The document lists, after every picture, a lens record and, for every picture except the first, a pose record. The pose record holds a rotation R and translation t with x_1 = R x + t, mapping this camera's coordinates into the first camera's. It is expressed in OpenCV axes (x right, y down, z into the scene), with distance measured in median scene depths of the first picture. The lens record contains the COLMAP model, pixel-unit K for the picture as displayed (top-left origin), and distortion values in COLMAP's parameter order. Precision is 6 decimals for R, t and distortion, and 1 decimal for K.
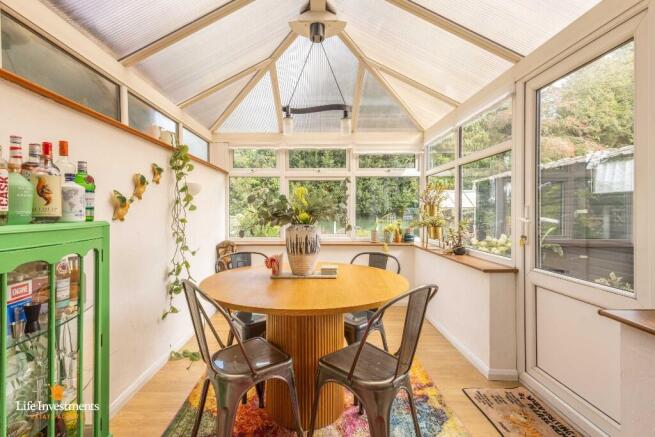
lens RADIAL K [[301.0, 0, 331.0], [0, 301.0, 213.4], [0, 0, 1]] dist [0.010721, -0.000130]
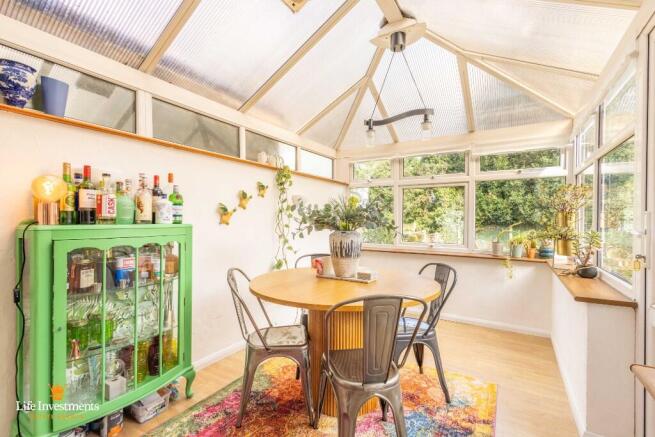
lens RADIAL K [[301.0, 0, 338.3], [0, 301.0, 220.8], [0, 0, 1]] dist [0.010721, -0.000130]
pose [[0.864229, 0.007901, -0.503037, 0.325452], [-0.010082, 0.999948, -0.001616, 0.002137], [0.502998, 0.006468, 0.864263, 0.035150]]
